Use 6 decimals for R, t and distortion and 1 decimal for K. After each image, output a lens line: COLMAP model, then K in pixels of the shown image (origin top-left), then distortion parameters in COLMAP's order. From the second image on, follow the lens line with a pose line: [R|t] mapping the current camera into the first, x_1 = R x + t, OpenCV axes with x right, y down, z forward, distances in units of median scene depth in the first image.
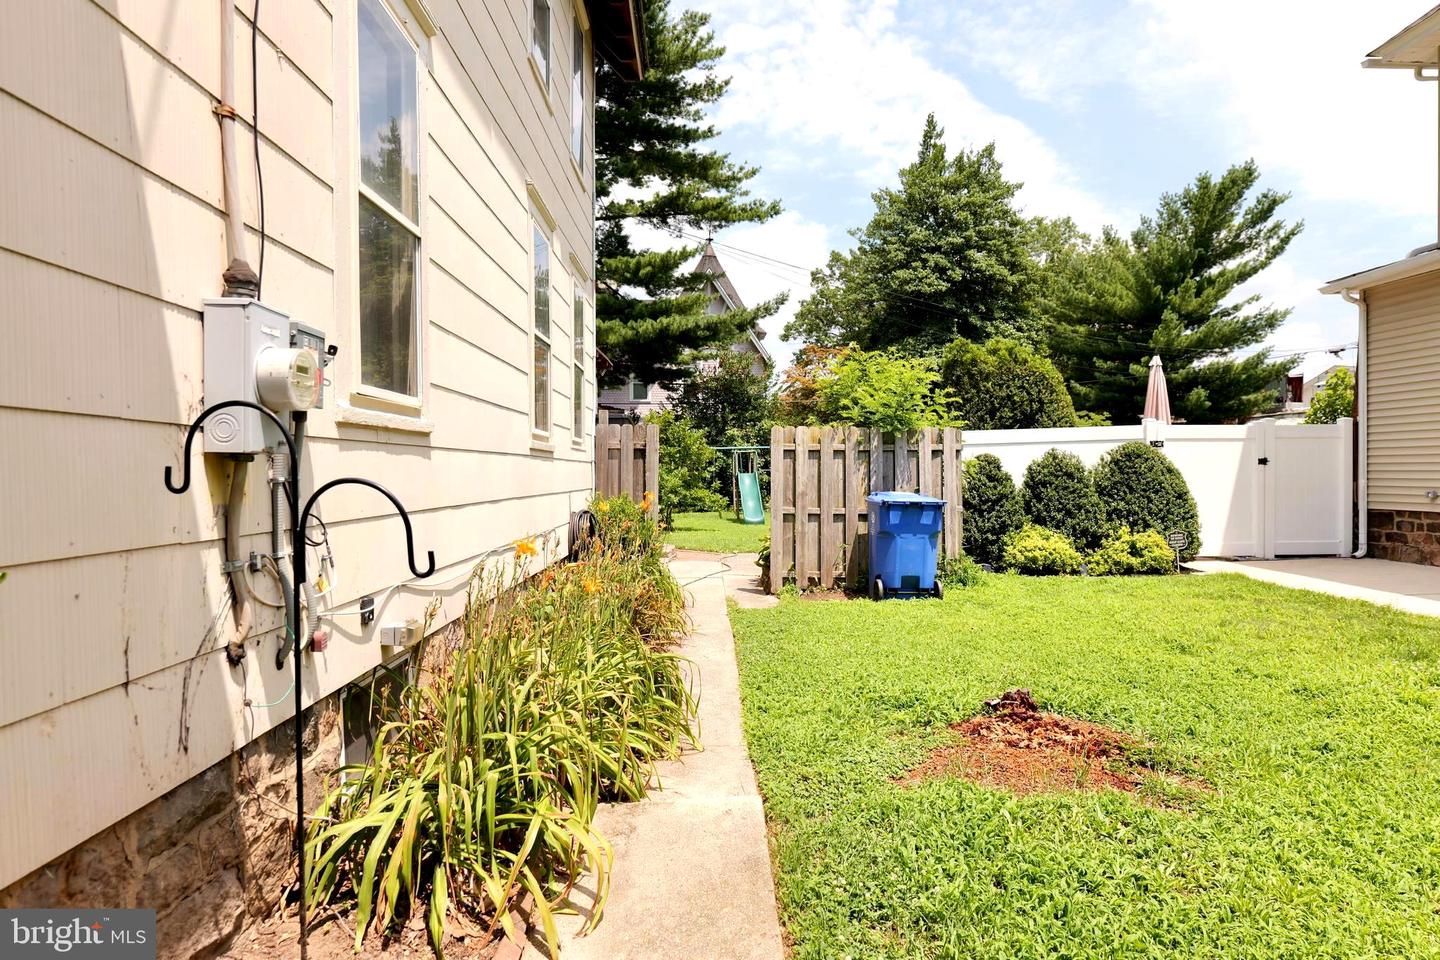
lens RADIAL K [[841.3, 0, 686.4], [0, 841.3, 481.4], [0, 0, 1]] dist [-0.001202, 0.000155]
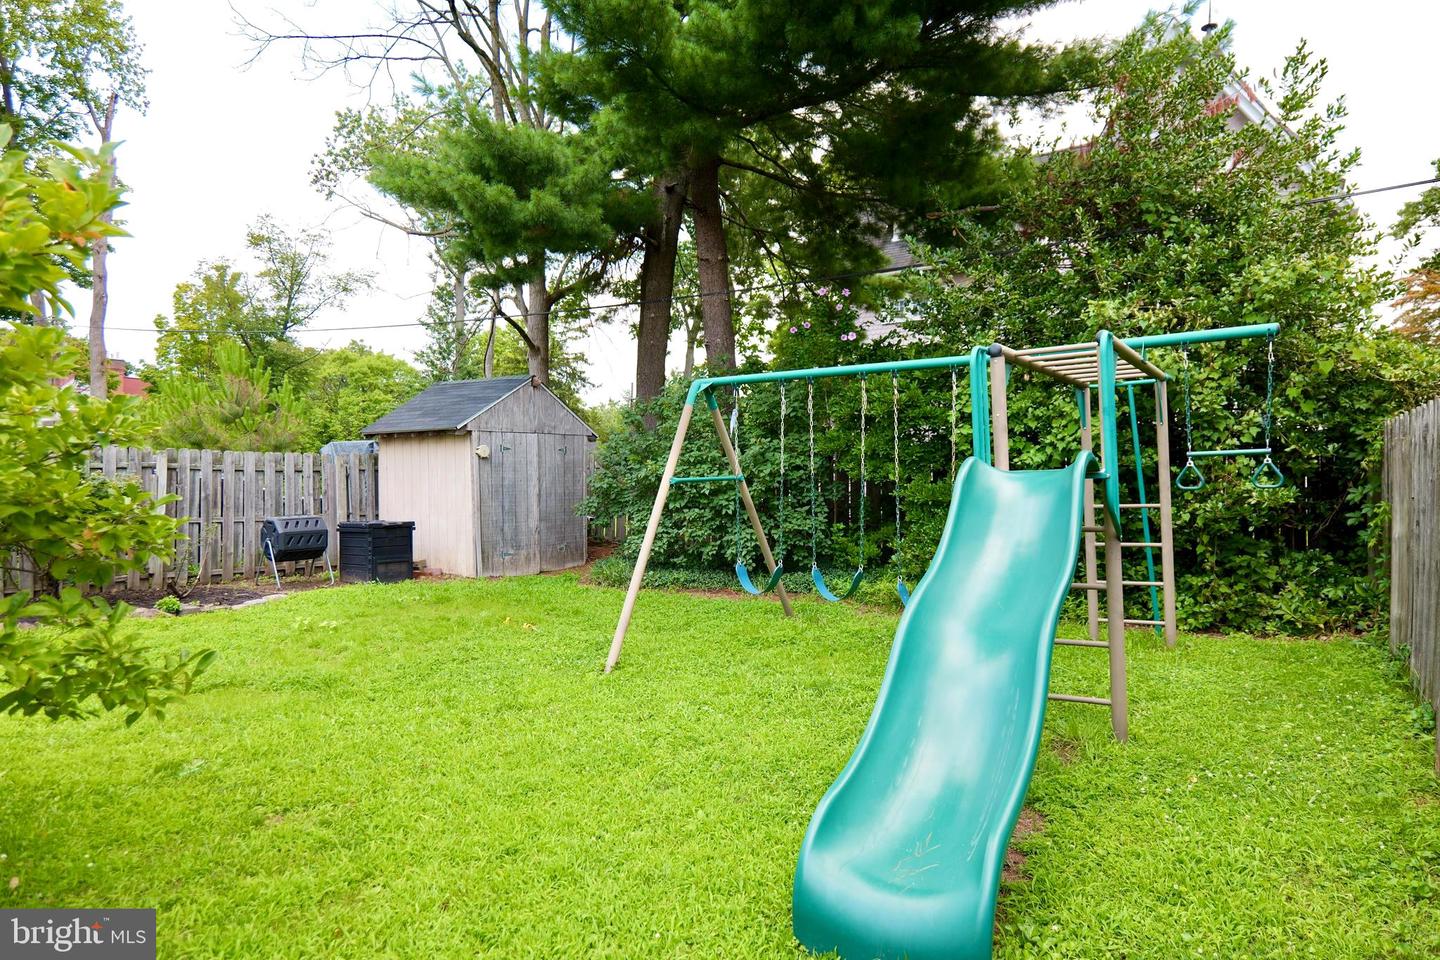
lens RADIAL K [[840.8, 0, 726.3], [0, 840.8, 483.7], [0, 0, 1]] dist [-0.005357, 0.000678]
pose [[0.842460, -0.002033, -0.538755, 0.091724], [-0.002093, 0.999973, -0.007045, -0.003805], [0.538754, 0.007062, 0.842433, 0.690902]]
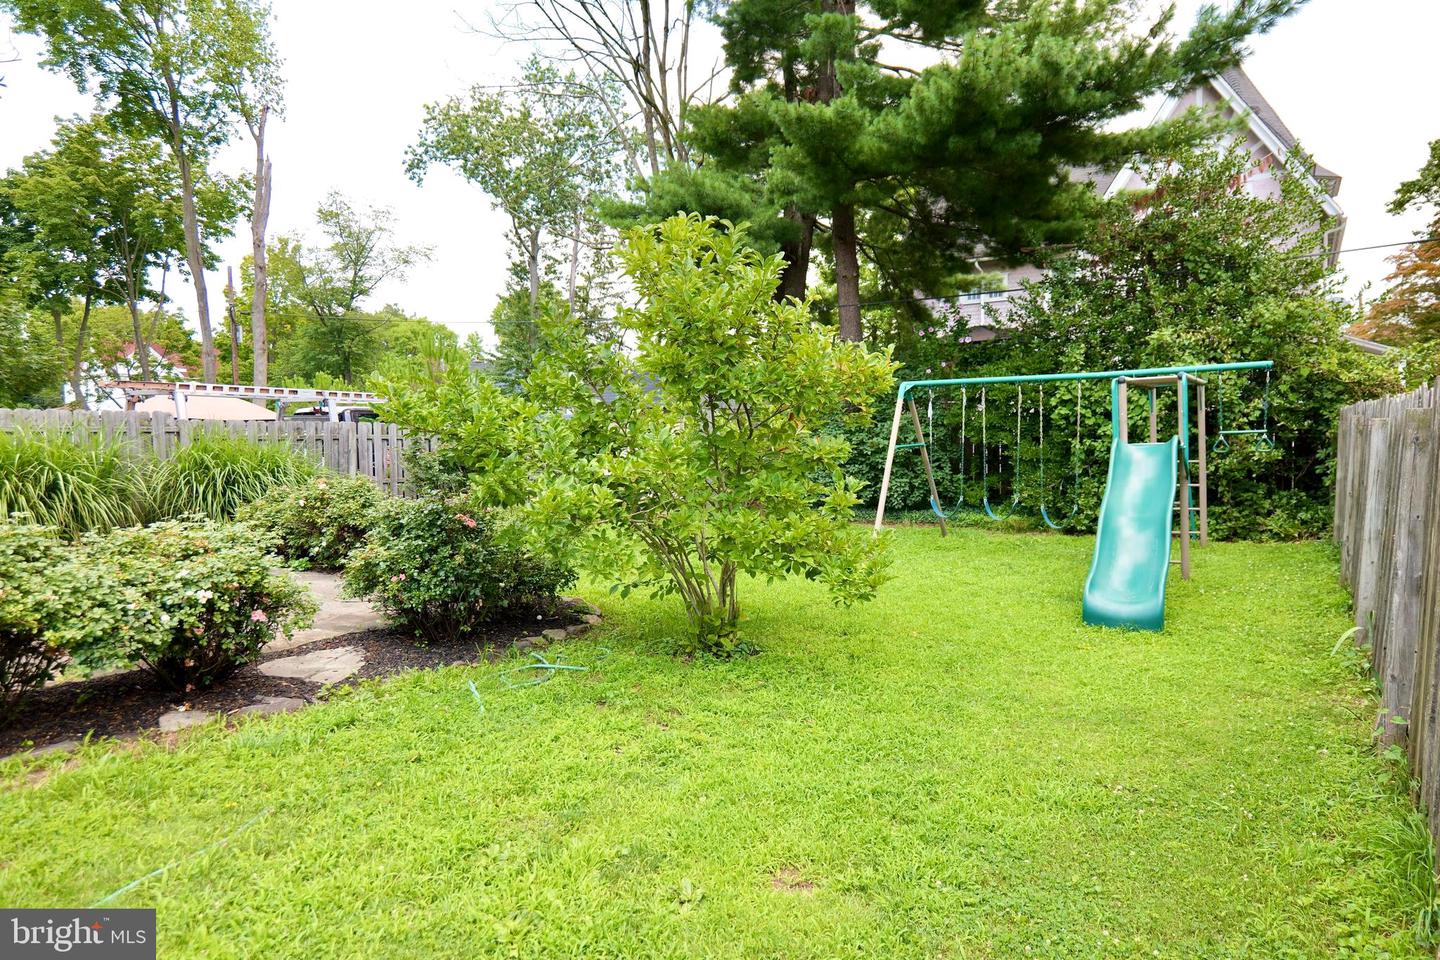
lens RADIAL K [[840.3, 0, 720.0], [0, 840.3, 480.0], [0, 0, 1]] dist [-0.006496, 0.002628]
pose [[0.839460, 0.020041, -0.543052, 0.092080], [0.002394, 0.999174, 0.040574, -0.006851], [0.543416, -0.035361, 0.838718, 0.529351]]
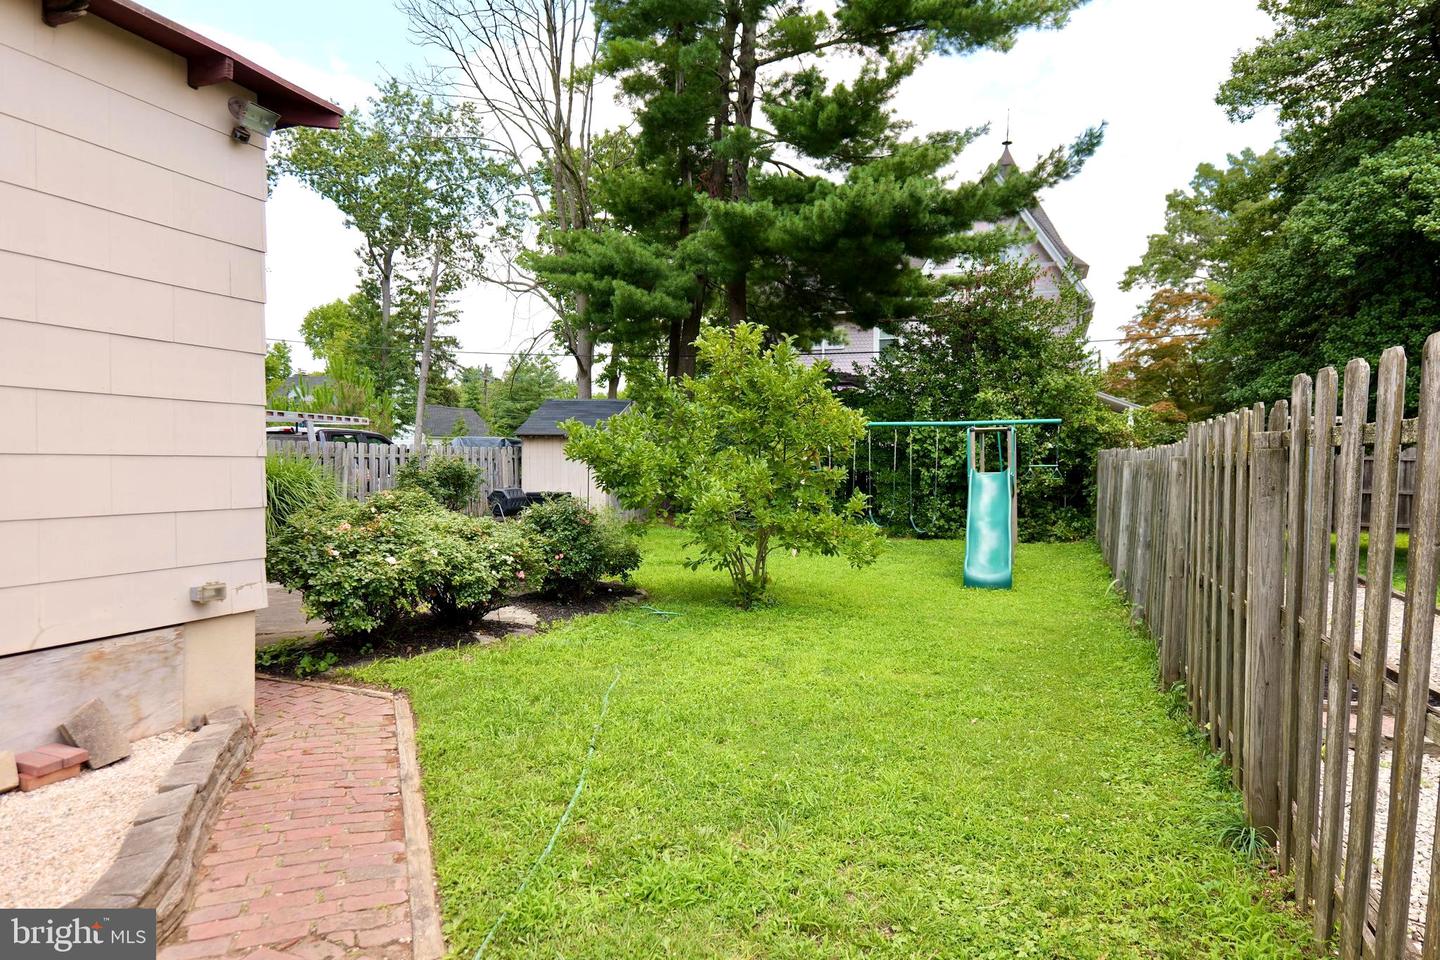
lens RADIAL K [[840.8, 0, 726.3], [0, 840.8, 483.7], [0, 0, 1]] dist [-0.005357, 0.000678]
pose [[0.943451, 0.019926, -0.330912, 0.074614], [-0.015108, 0.999739, 0.017124, -0.007157], [0.331167, -0.011156, 0.943506, 0.404616]]
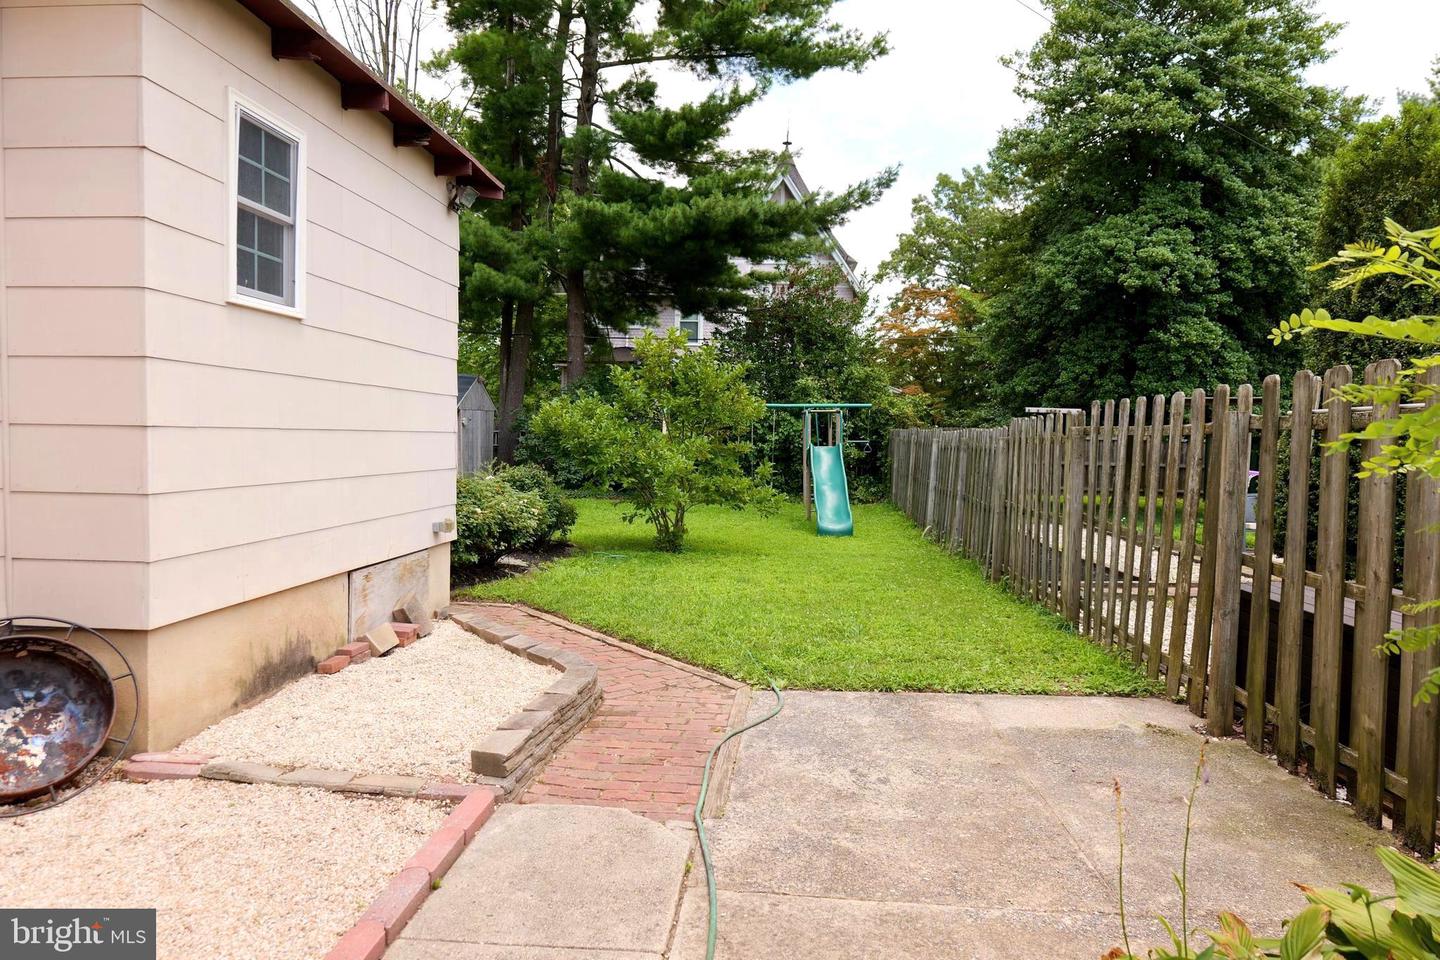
lens RADIAL K [[868.9, 0, 720.0], [0, 868.9, 480.0], [0, 0, 1]] dist [0.006325, 0.001236]
pose [[0.998380, 0.024512, -0.051351, 0.023950], [-0.022558, 0.999012, 0.038285, -0.006100], [0.052239, -0.037064, 0.997947, 0.299904]]
